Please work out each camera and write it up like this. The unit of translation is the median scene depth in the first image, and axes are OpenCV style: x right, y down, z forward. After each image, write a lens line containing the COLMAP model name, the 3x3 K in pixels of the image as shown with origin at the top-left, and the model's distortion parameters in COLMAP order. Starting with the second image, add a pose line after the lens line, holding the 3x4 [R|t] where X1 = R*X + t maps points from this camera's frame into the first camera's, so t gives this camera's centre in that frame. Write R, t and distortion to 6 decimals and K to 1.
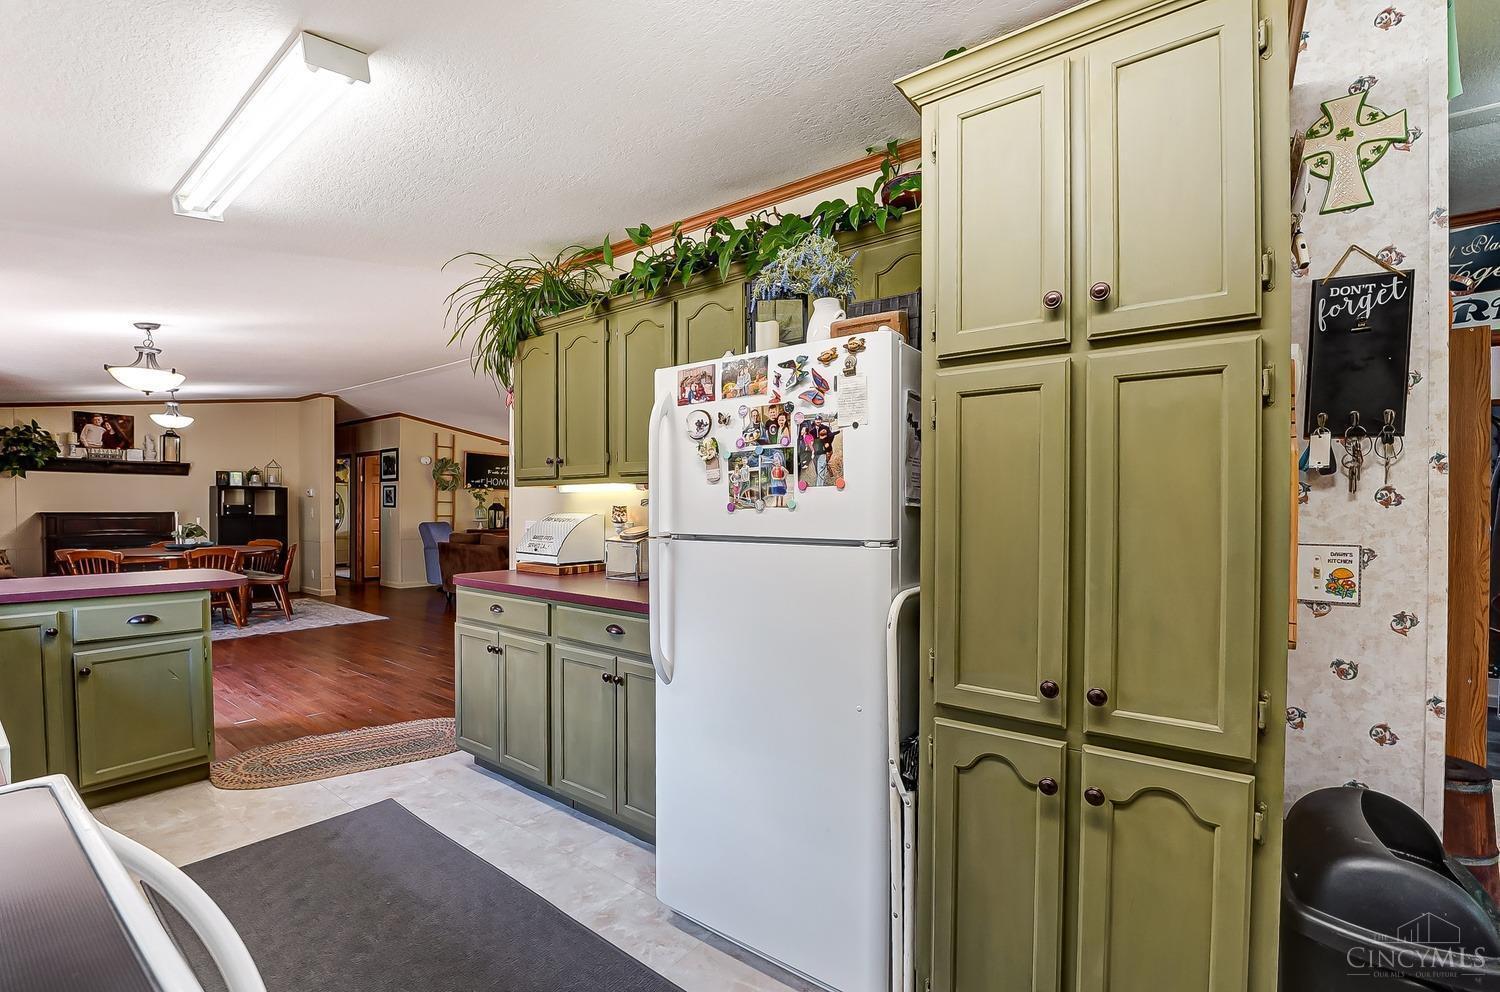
lens RADIAL K [[631.7, 0, 750.3], [0, 631.7, 512.6], [0, 0, 1]] dist [-0.000288, 0.000002]
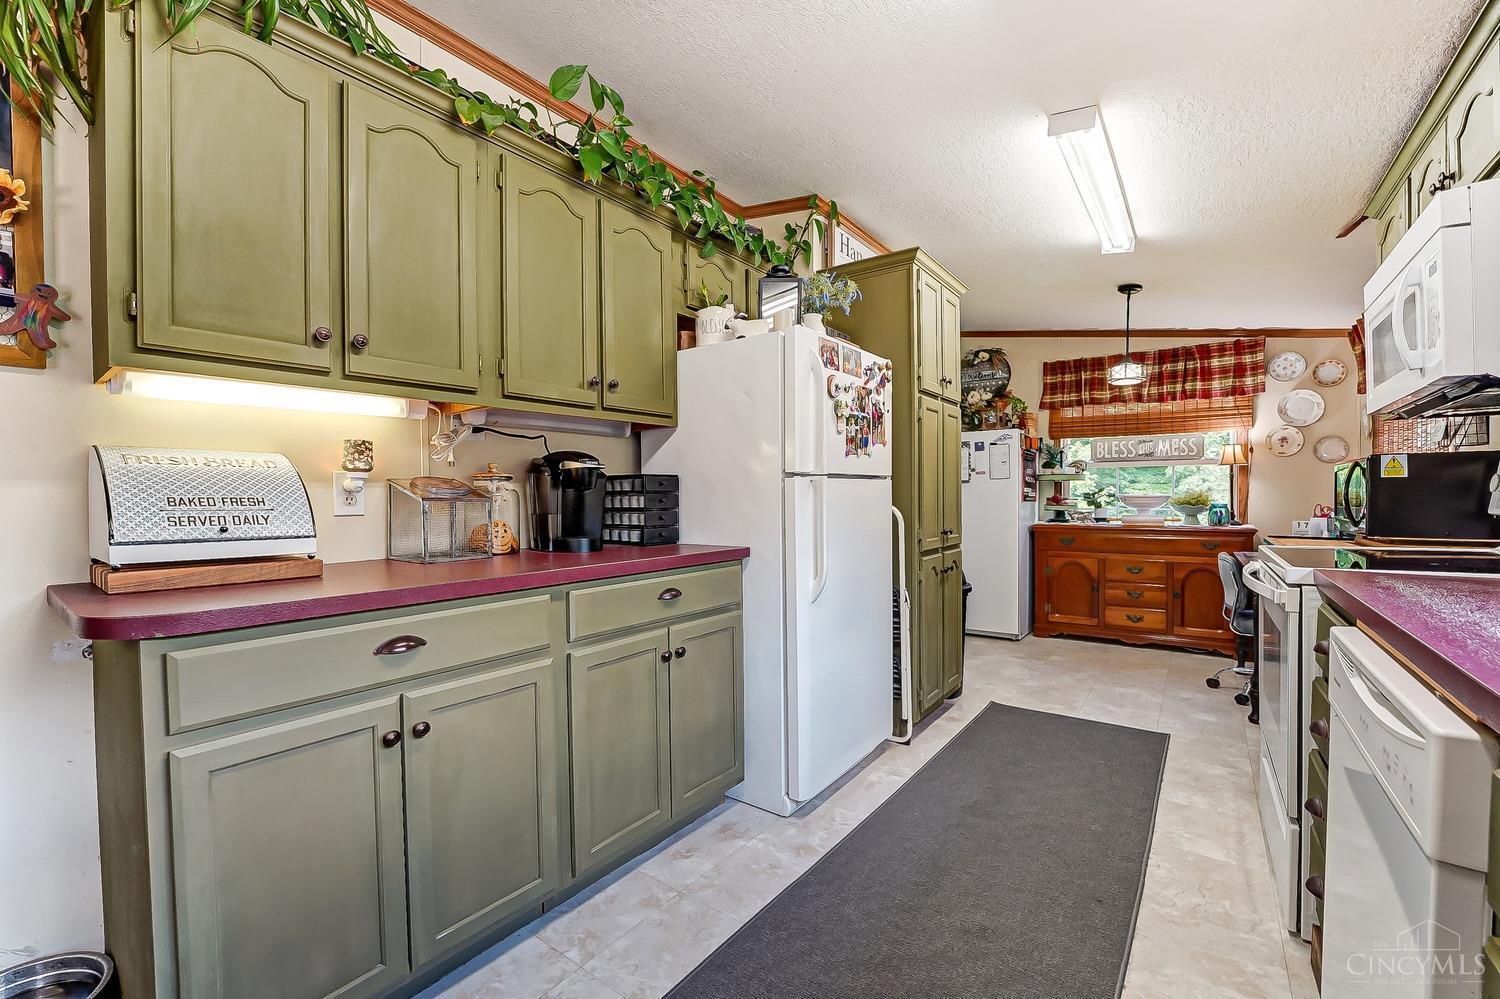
lens RADIAL K [[608.8, 0, 752.3], [0, 608.8, 480.3], [0, 0, 1]] dist [-0.027537, -0.000073]
pose [[0.013577, 0.012286, 0.999832, -1.321085], [0.011274, 0.999859, -0.012440, 0.063131], [-0.999844, 0.011441, 0.013436, 1.163466]]
